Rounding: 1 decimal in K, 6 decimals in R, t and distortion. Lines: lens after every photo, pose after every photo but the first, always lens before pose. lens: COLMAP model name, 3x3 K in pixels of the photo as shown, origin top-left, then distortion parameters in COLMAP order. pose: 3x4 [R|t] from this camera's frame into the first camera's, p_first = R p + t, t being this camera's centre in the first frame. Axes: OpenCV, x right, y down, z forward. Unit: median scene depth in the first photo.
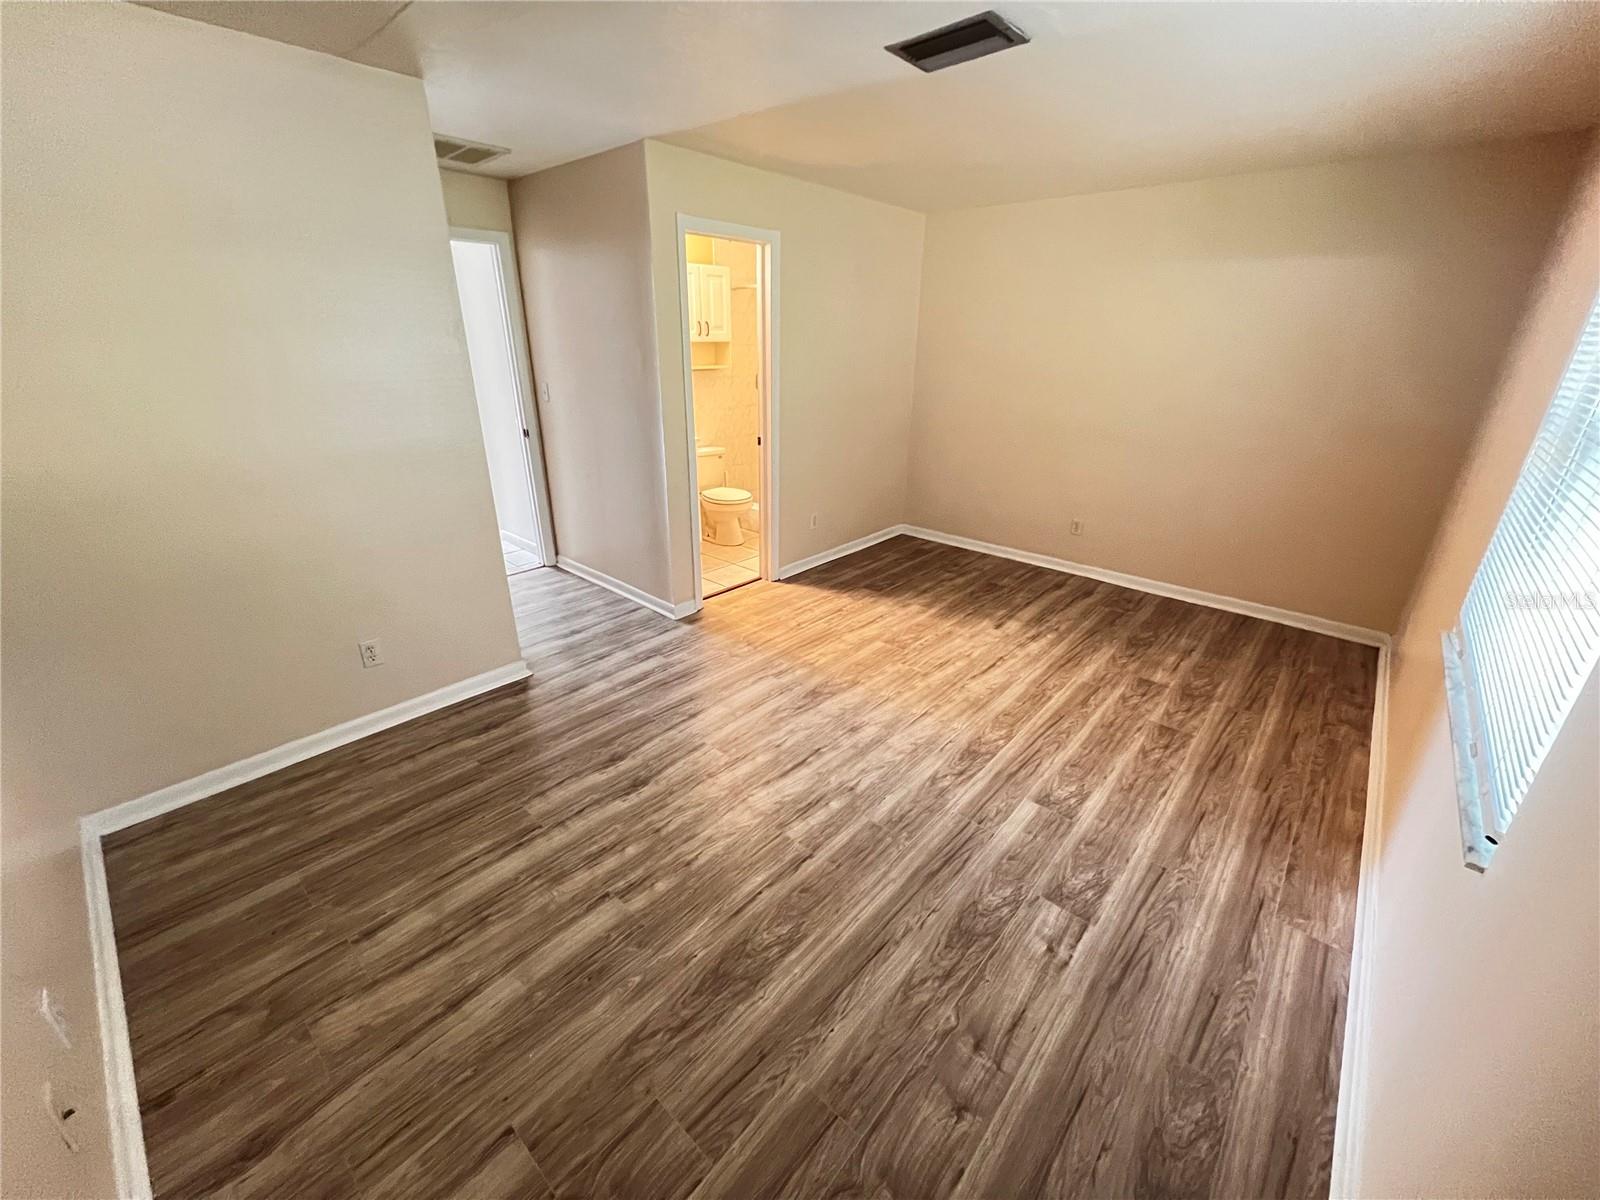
lens RADIAL K [[643.0, 0, 790.2], [0, 643.0, 590.4], [0, 0, 1]] dist [-0.002800, 0.000081]
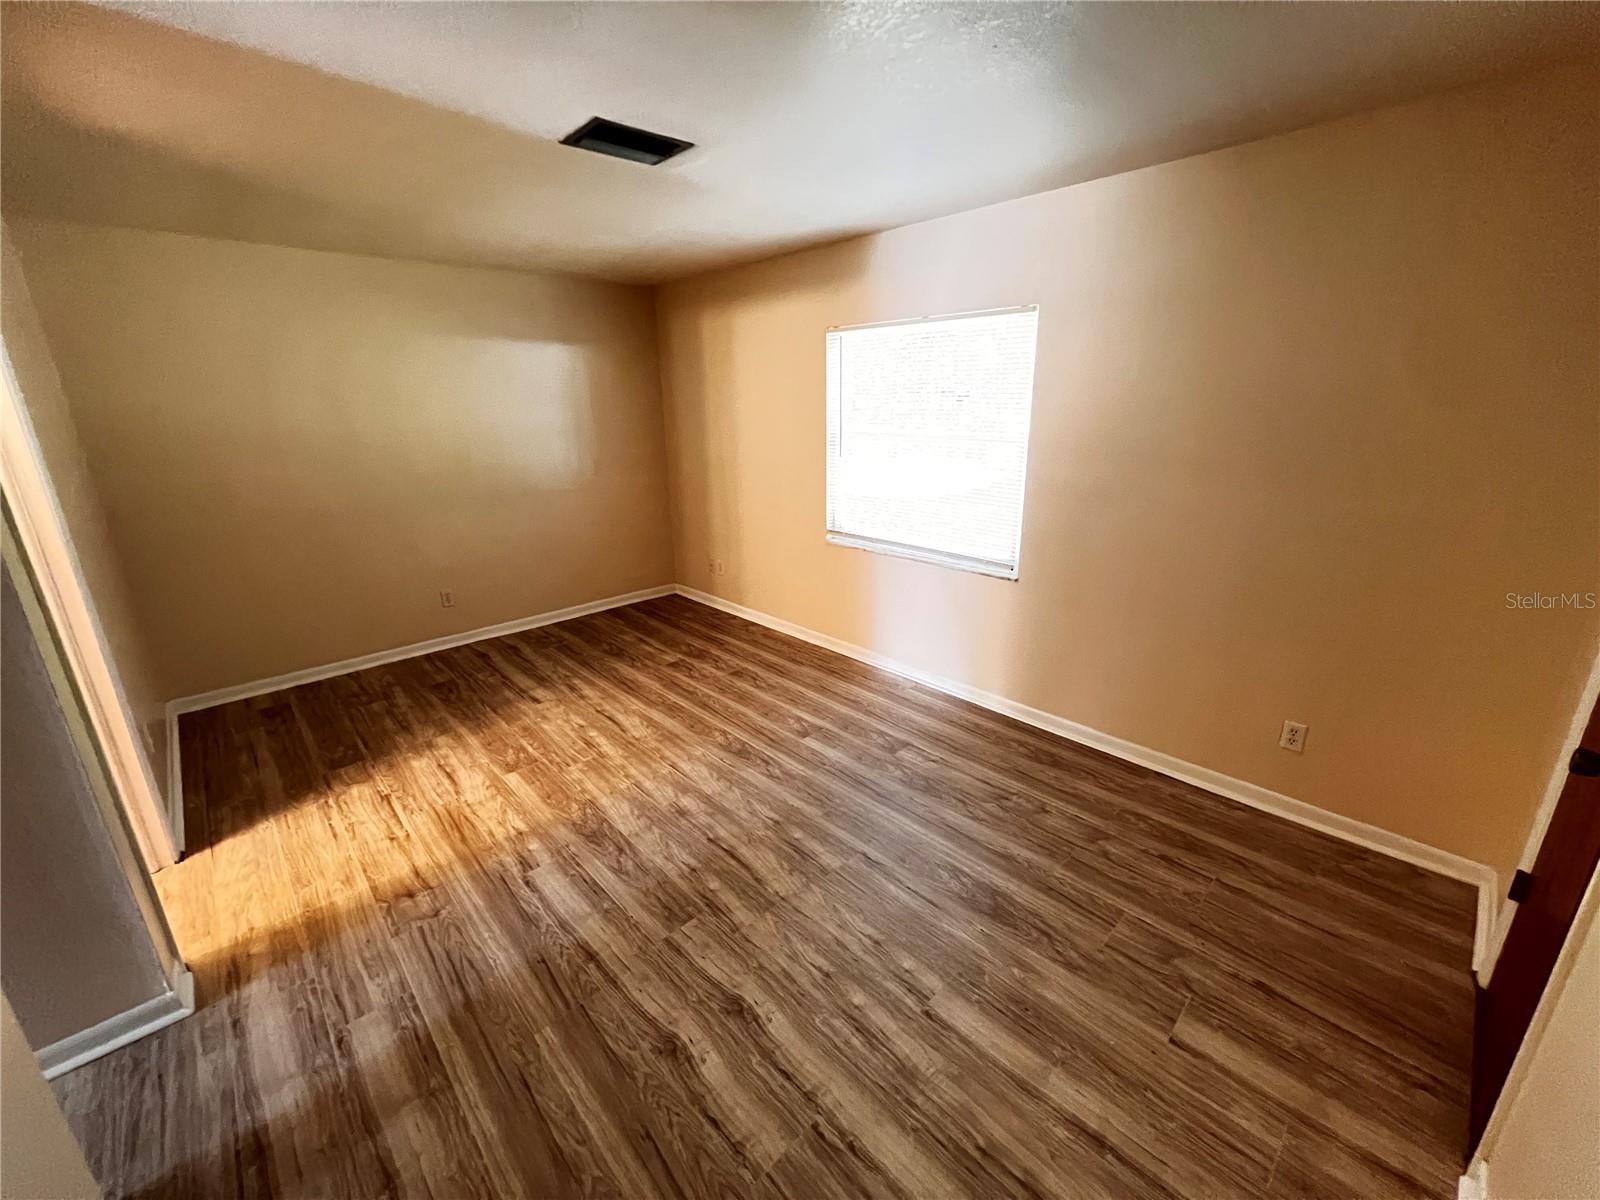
lens RADIAL K [[643.0, 0, 792.1], [0, 643.0, 604.9], [0, 0, 1]] dist [-0.002800, 0.000081]
pose [[0.080454, -0.318538, 0.944490, -0.655295], [0.383752, 0.884419, 0.265589, -0.231646], [-0.919925, 0.341082, 0.193395, 0.544702]]
